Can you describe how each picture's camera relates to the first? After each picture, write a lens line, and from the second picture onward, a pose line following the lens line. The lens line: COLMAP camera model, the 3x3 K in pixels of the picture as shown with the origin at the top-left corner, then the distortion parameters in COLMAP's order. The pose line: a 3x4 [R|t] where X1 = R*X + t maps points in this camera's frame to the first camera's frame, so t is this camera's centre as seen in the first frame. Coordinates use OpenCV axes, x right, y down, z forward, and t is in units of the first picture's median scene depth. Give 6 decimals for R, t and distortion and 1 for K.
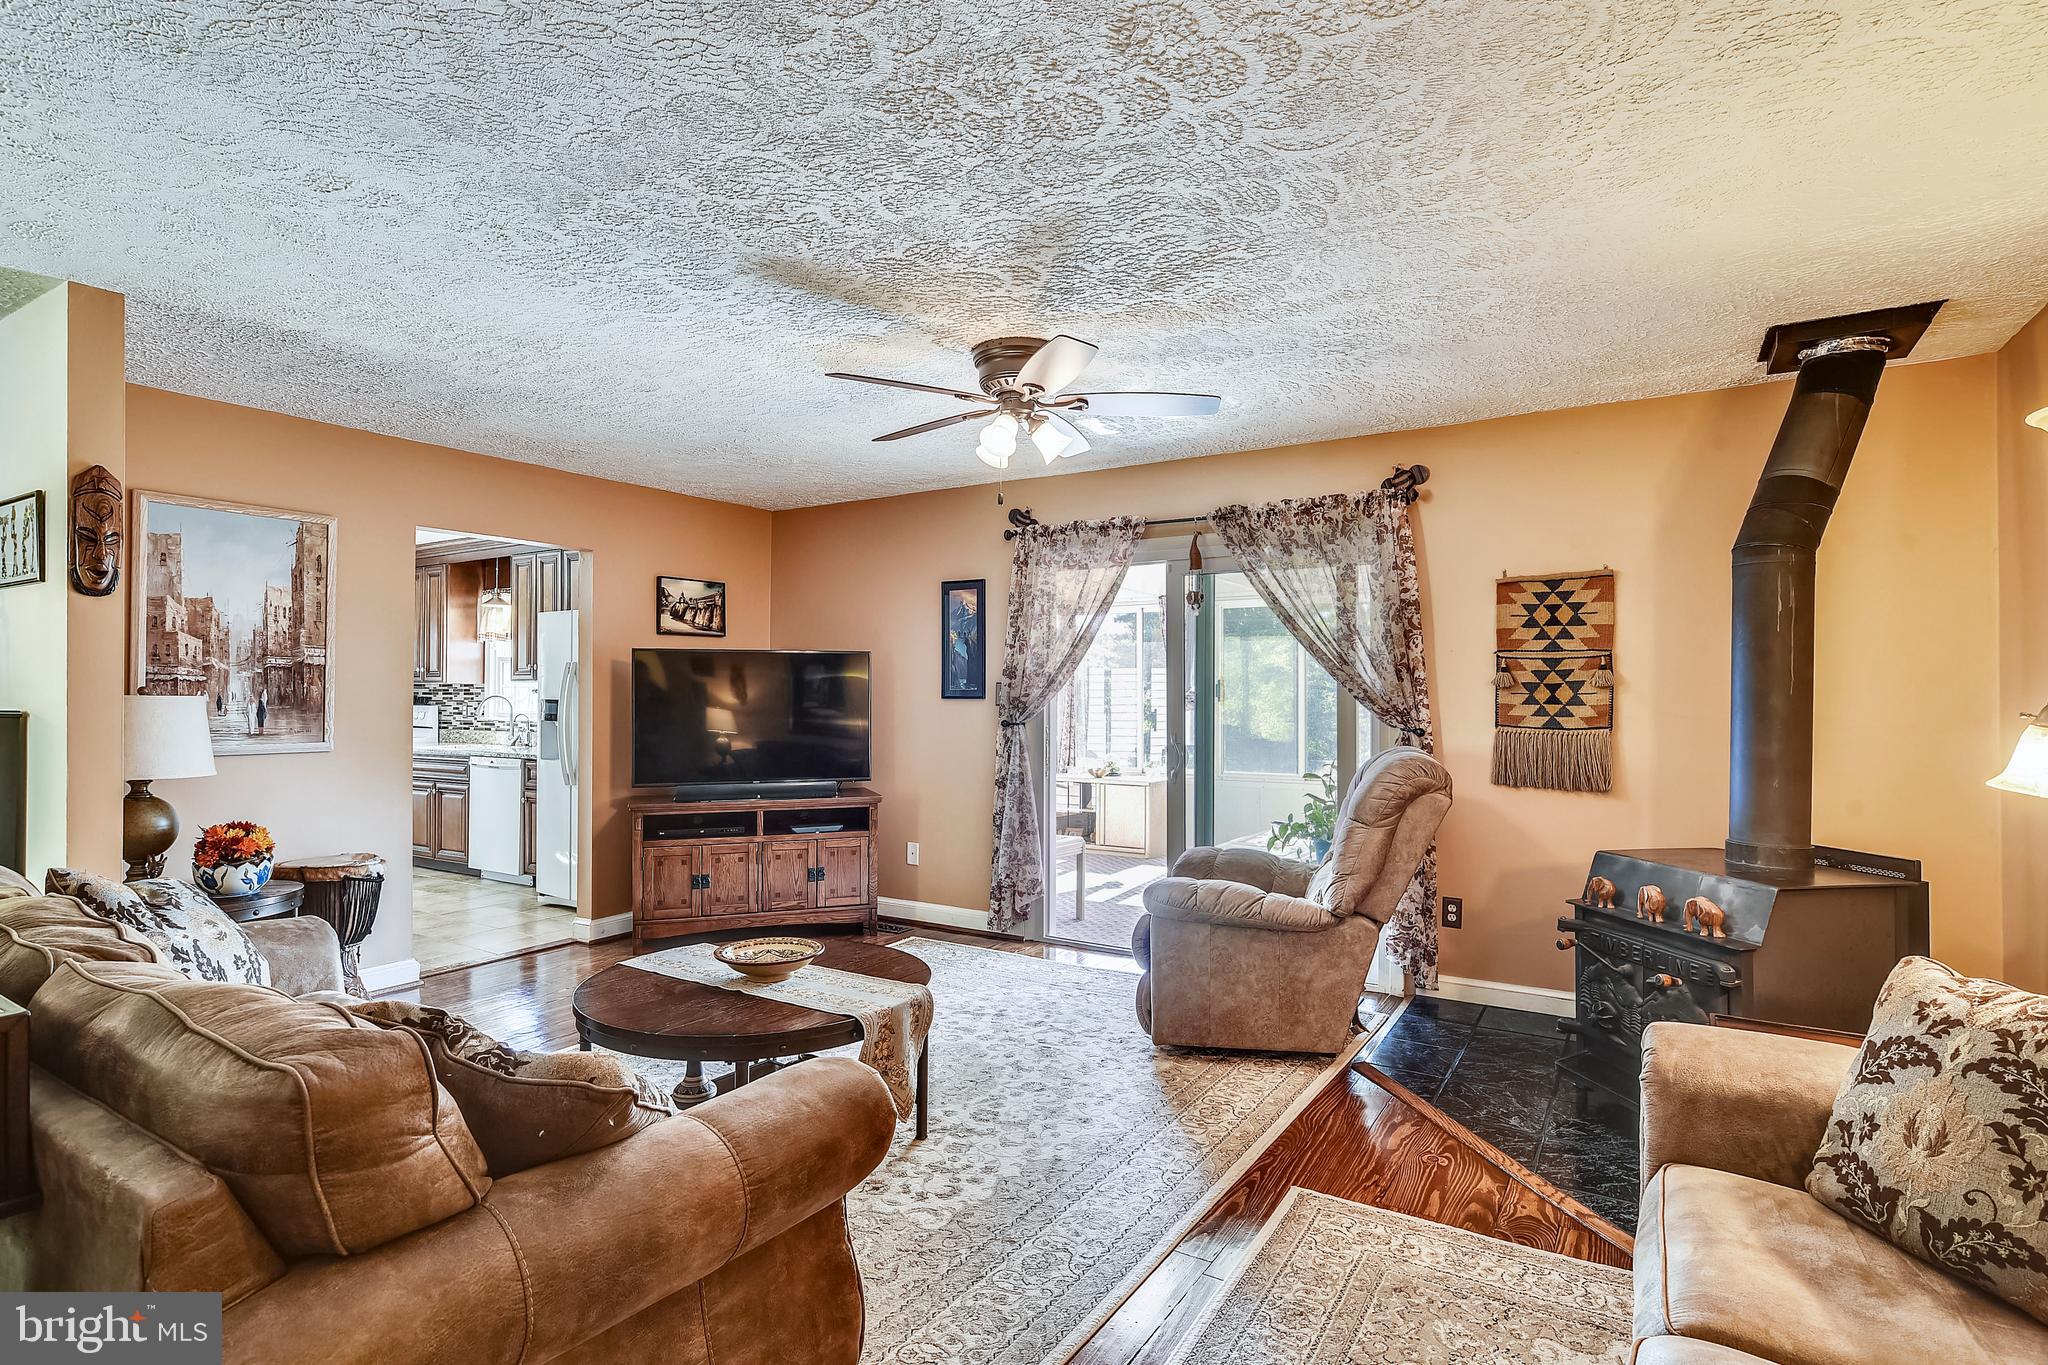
lens RADIAL K [[985.5, 0, 1024.3], [0, 985.5, 677.6], [0, 0, 1]] dist [0.001229, 0.000125]
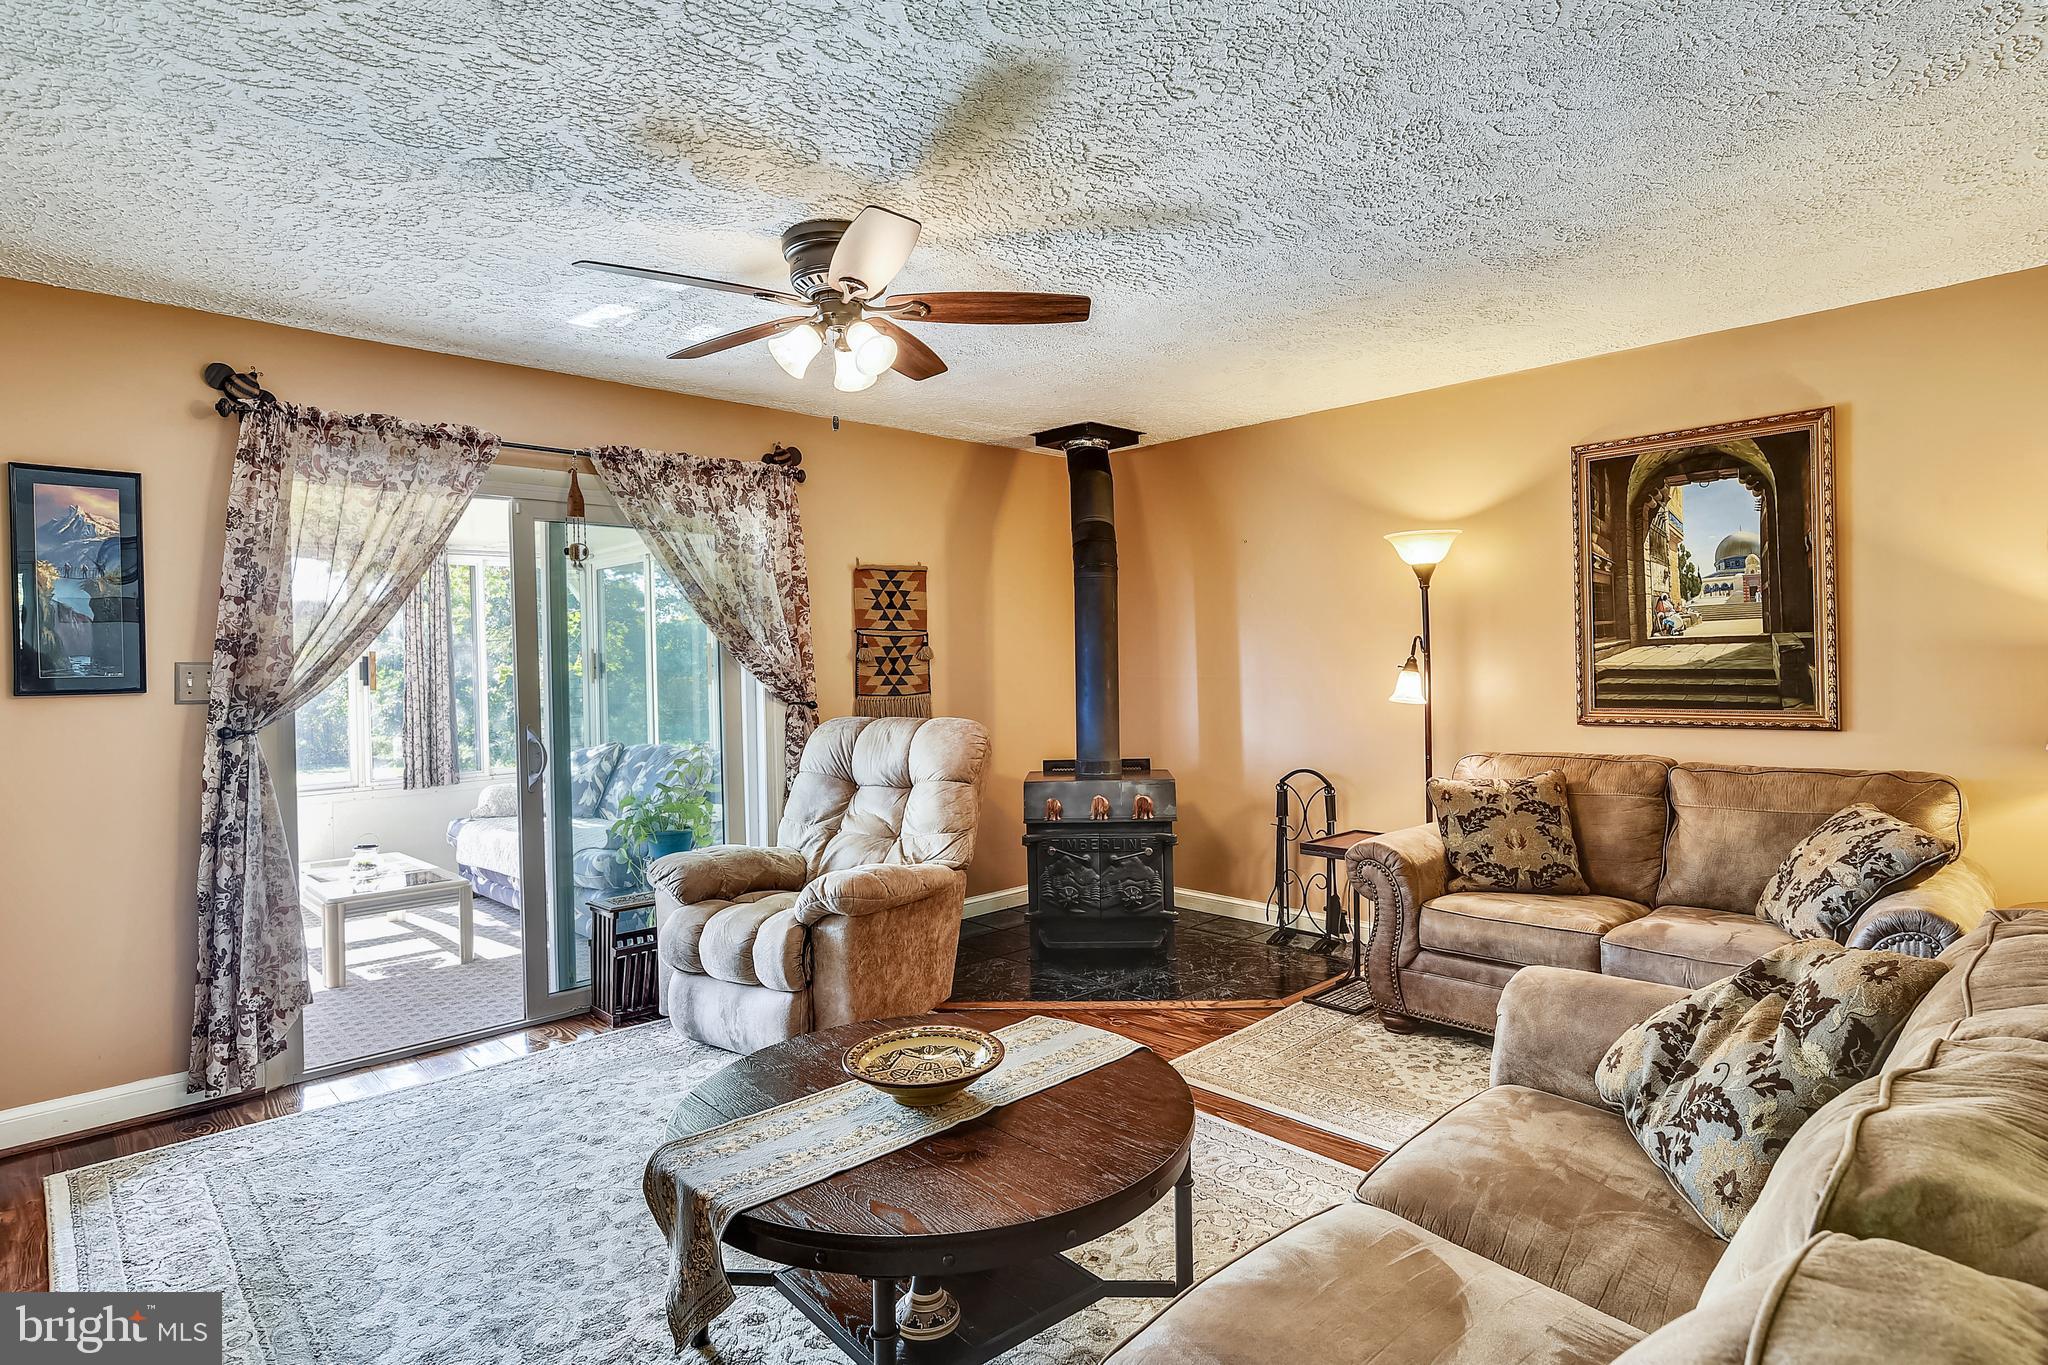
lens RADIAL K [[1052.2, 0, 1013.0], [0, 1052.2, 659.4], [0, 0, 1]] dist [-0.000836, -0.000030]
pose [[0.273320, -0.005220, 0.961909, -0.608361], [0.003670, 0.999984, 0.004383, 0.003024], [-0.961916, 0.002332, 0.273335, 0.483536]]
